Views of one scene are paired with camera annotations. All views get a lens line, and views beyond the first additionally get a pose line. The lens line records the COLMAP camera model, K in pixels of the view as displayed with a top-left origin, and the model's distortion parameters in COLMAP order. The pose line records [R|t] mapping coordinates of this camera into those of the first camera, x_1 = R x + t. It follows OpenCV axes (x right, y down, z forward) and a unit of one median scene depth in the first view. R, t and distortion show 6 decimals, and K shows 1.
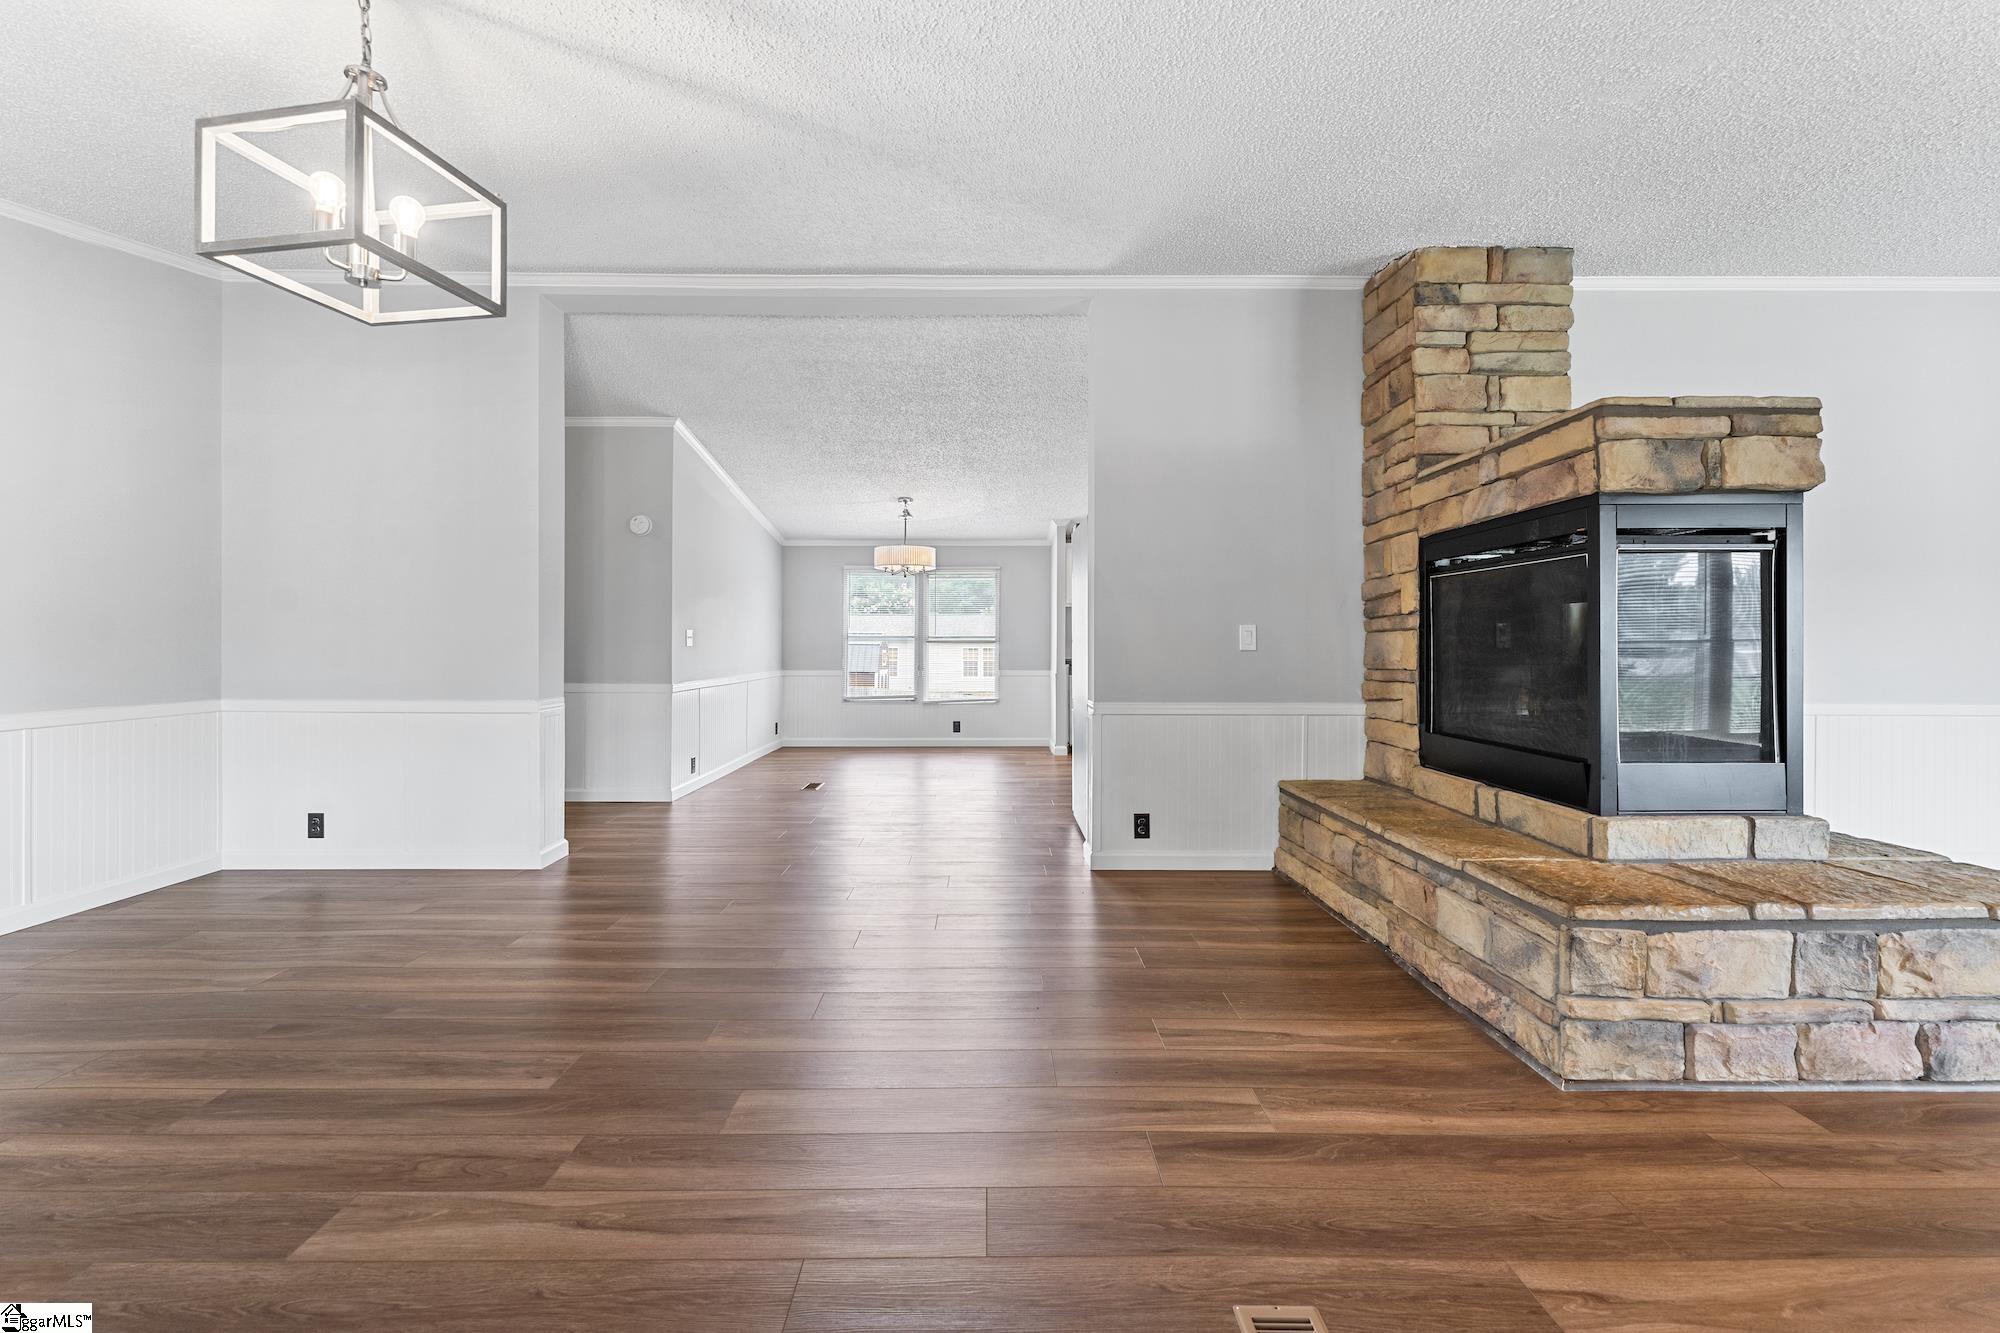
lens RADIAL K [[812.6, 0, 995.5], [0, 812.6, 647.4], [0, 0, 1]] dist [-0.001611, -0.000204]
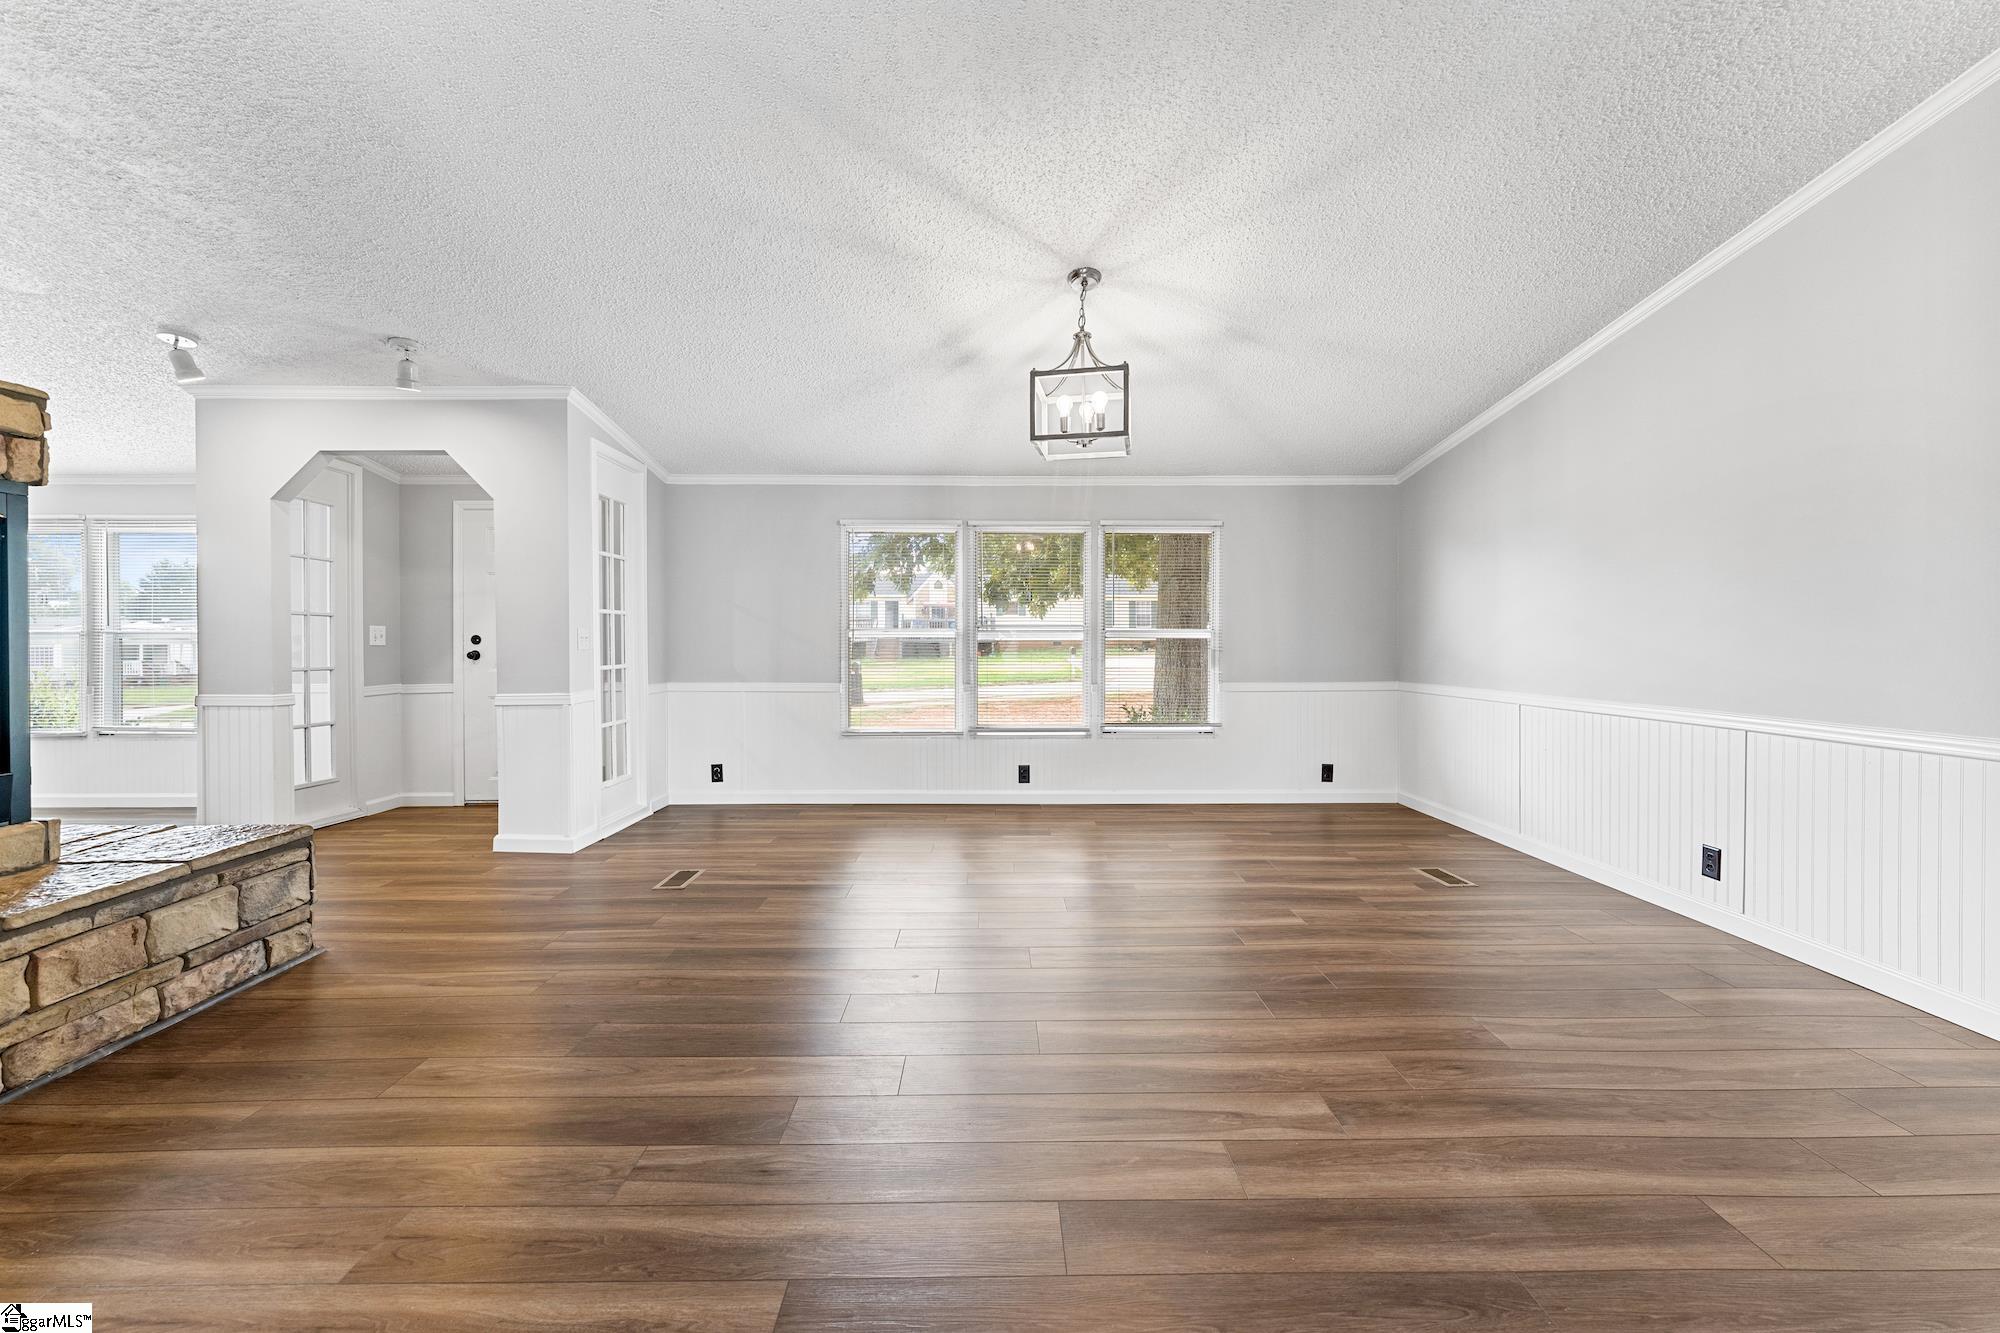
lens RADIAL K [[804.5, 0, 1001.4], [0, 804.5, 660.6], [0, 0, 1]] dist [-0.000048, 0.000025]
pose [[-0.999997, 0.000780, -0.002187, -0.351415], [0.000696, 0.999282, 0.037893, -0.015267], [0.002215, 0.037891, -0.999279, 1.696550]]
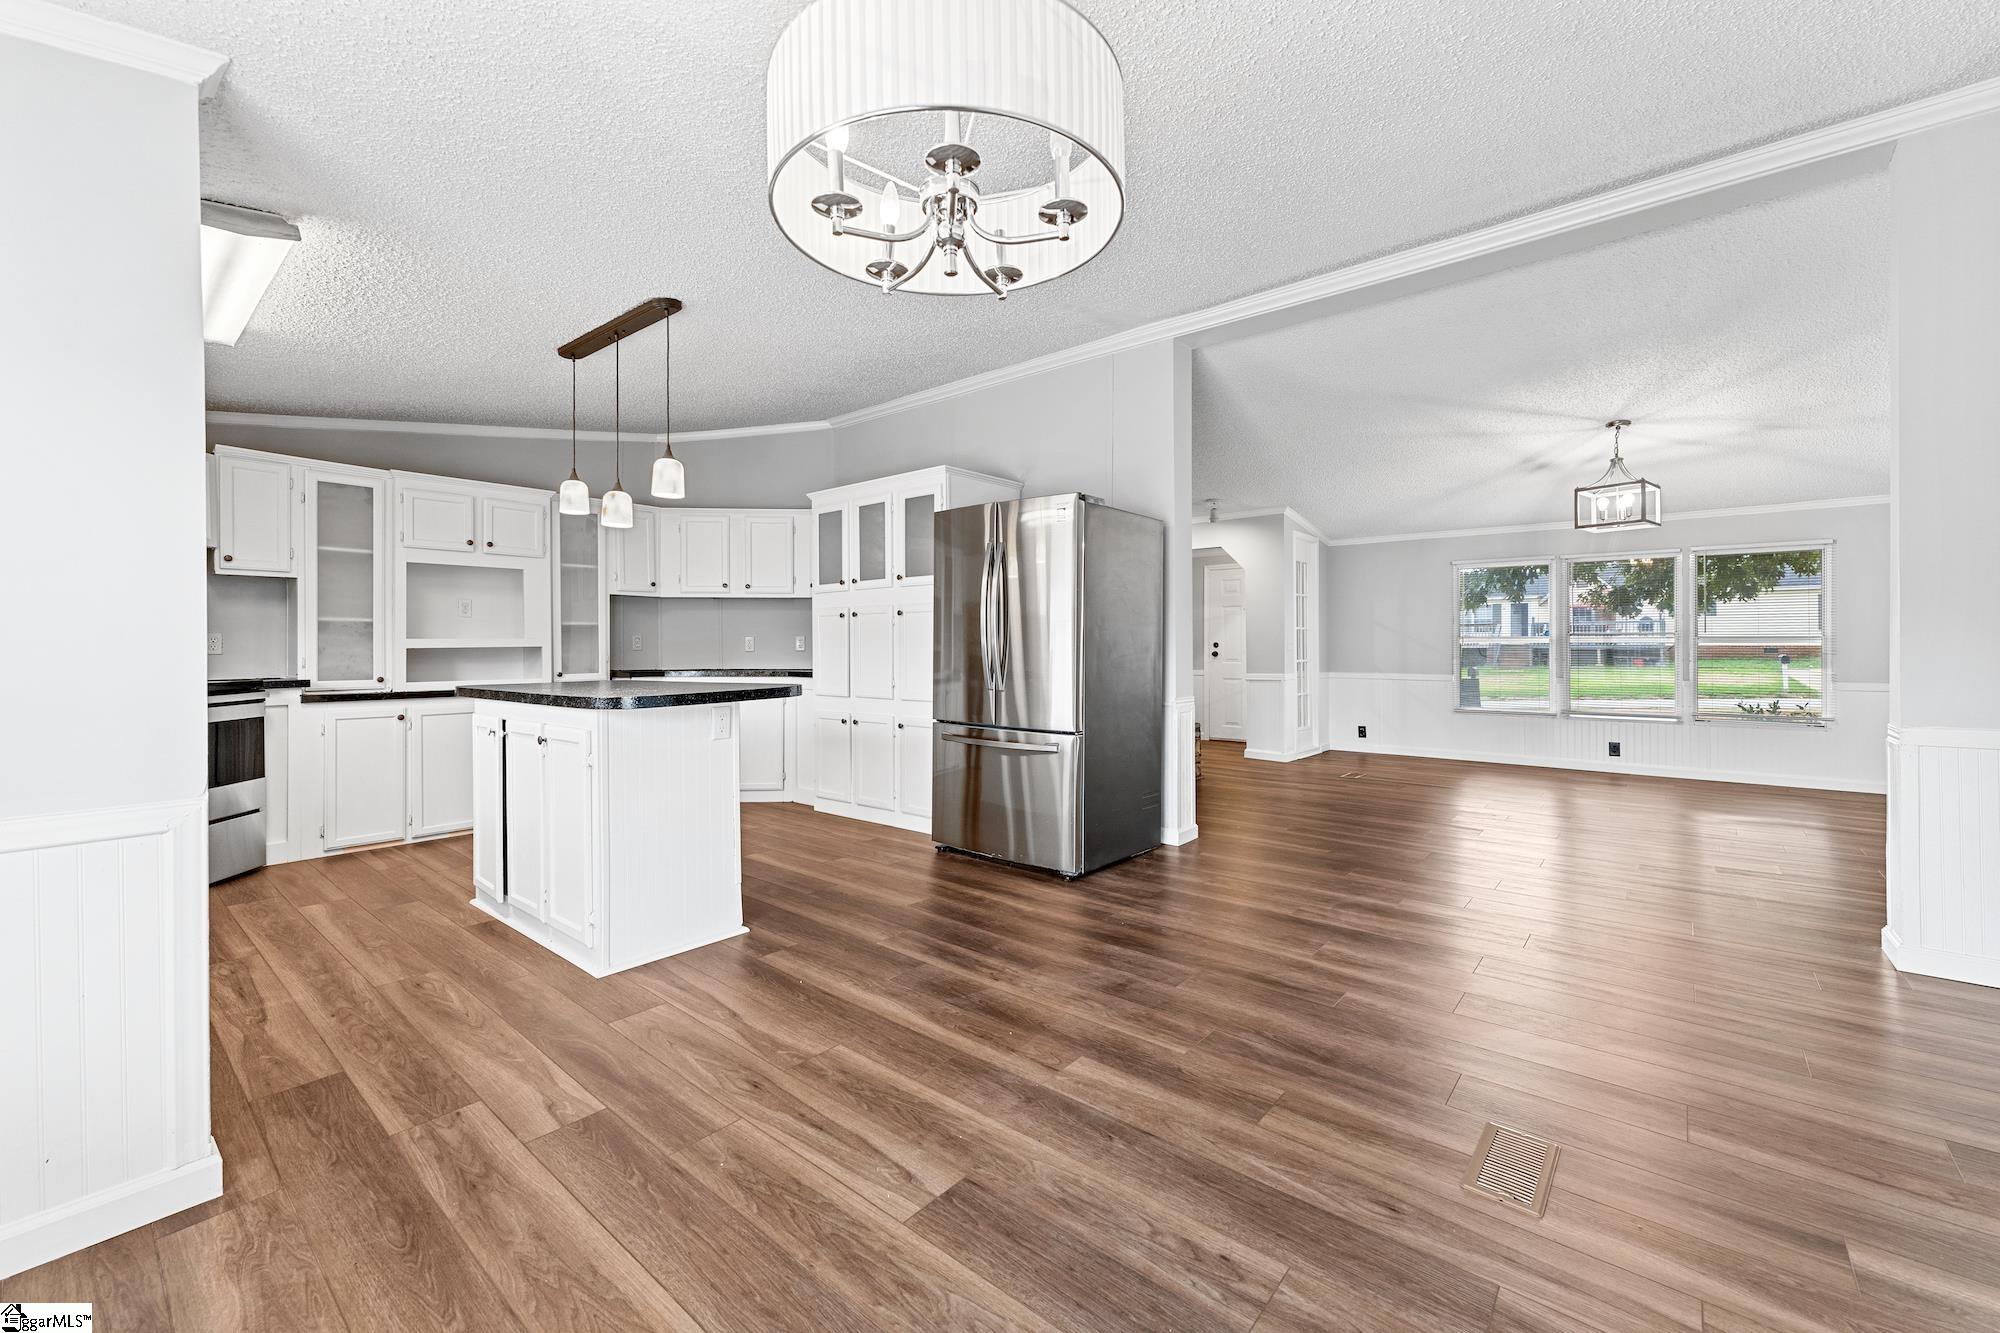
lens RADIAL K [[804.0, 0, 998.7], [0, 804.0, 639.7], [0, 0, 1]] dist [0.000002, -0.000245]
pose [[-0.758016, 0.007673, 0.652190, -0.586825], [0.009492, 0.999955, -0.000732, -0.021599], [-0.652167, 0.005636, -0.758055, 2.866678]]
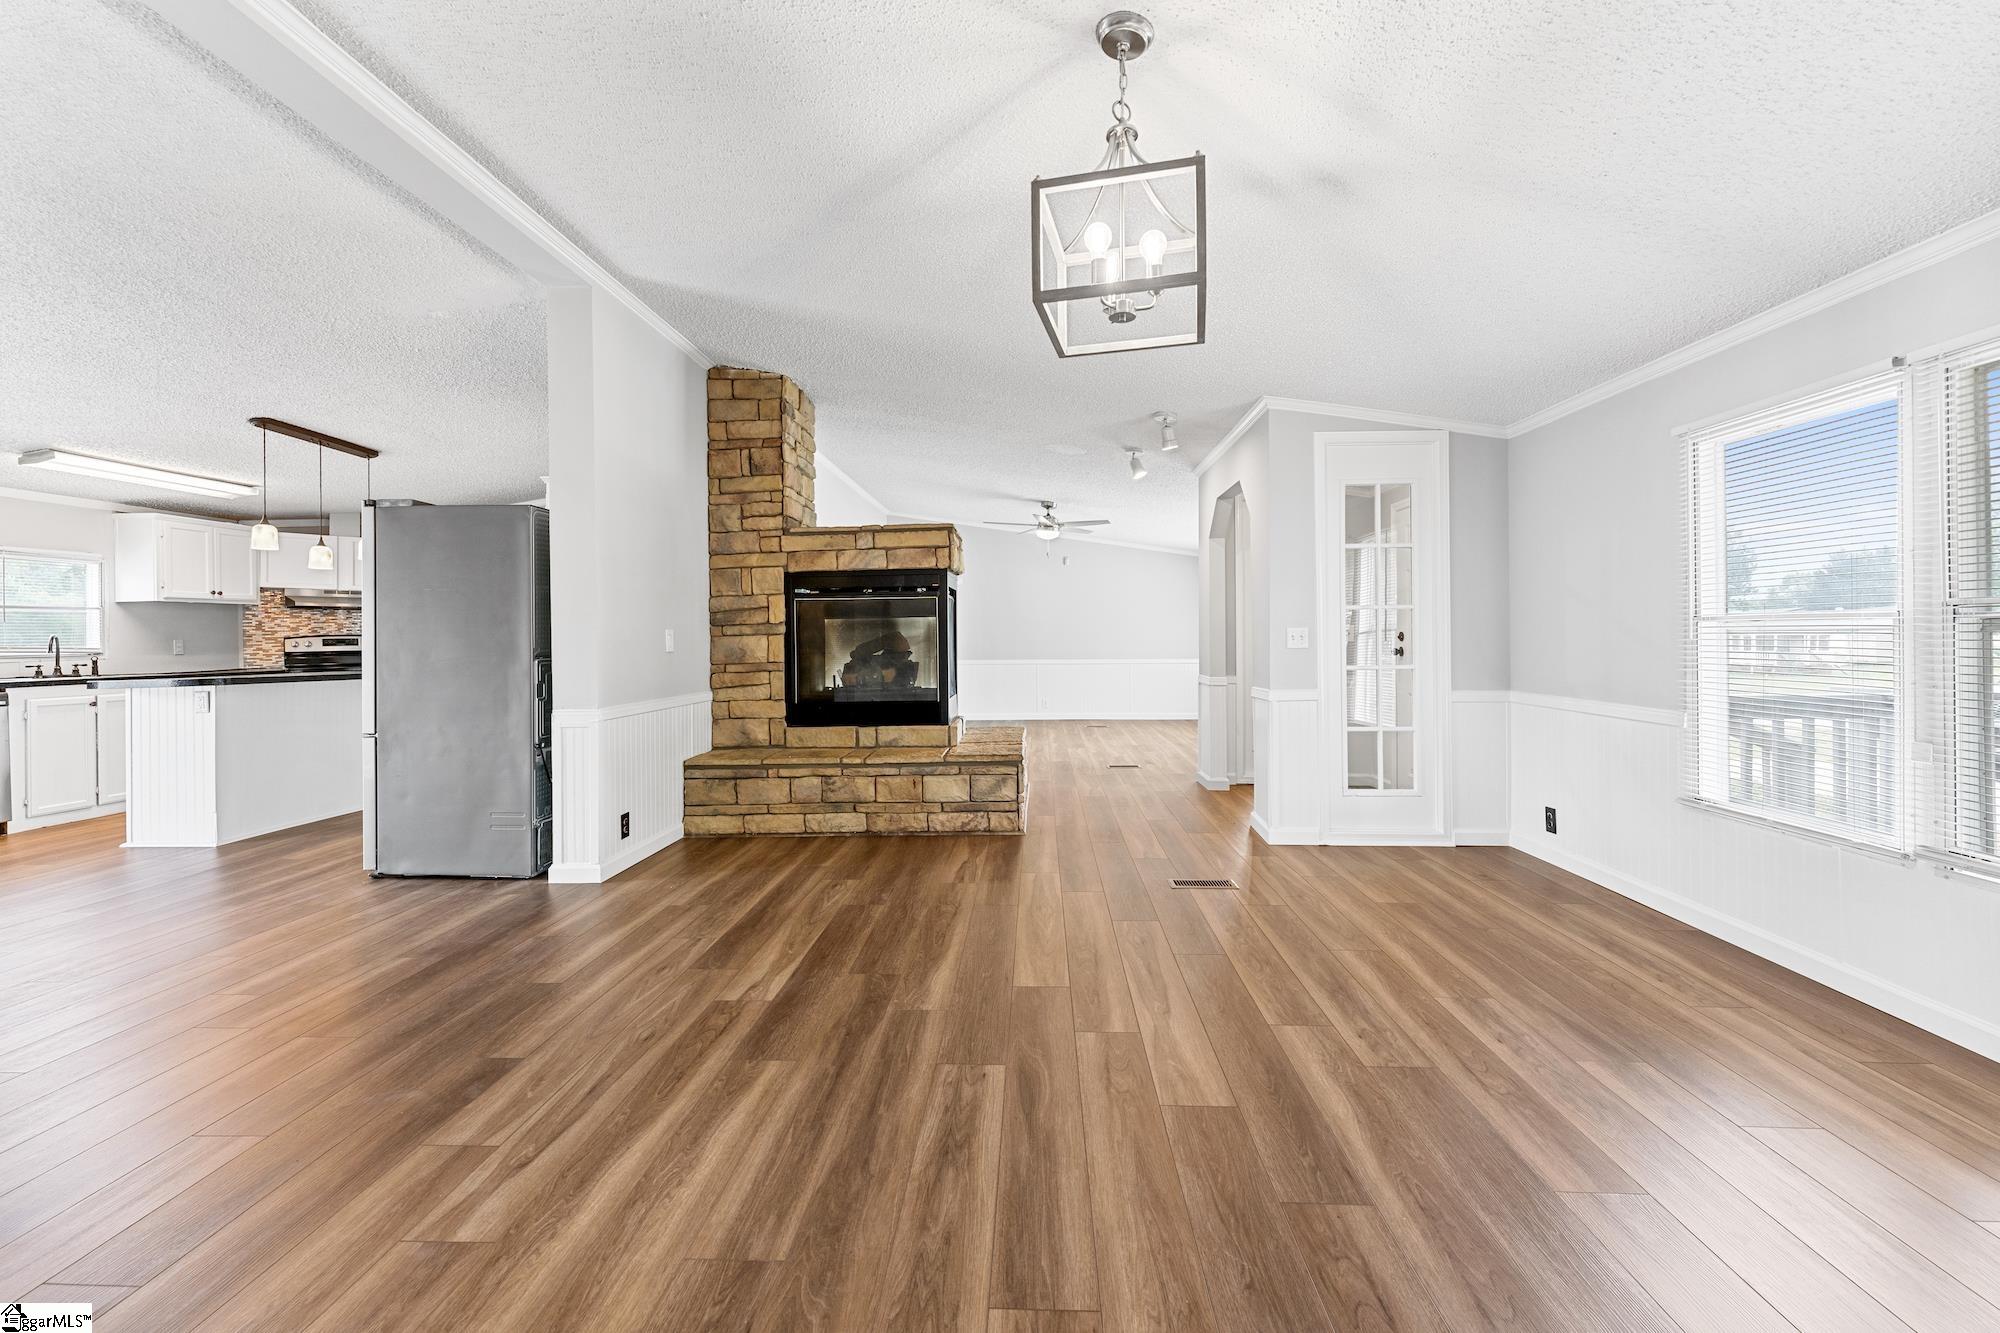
lens RADIAL K [[812.5, 0, 996.3], [0, 812.5, 635.9], [0, 0, 1]] dist [0.001058, -0.000013]
pose [[0.056338, 0.002800, 0.998408, -1.132544], [0.020393, 0.999784, -0.003954, -0.007270], [-0.998203, 0.020583, 0.056268, 0.661839]]
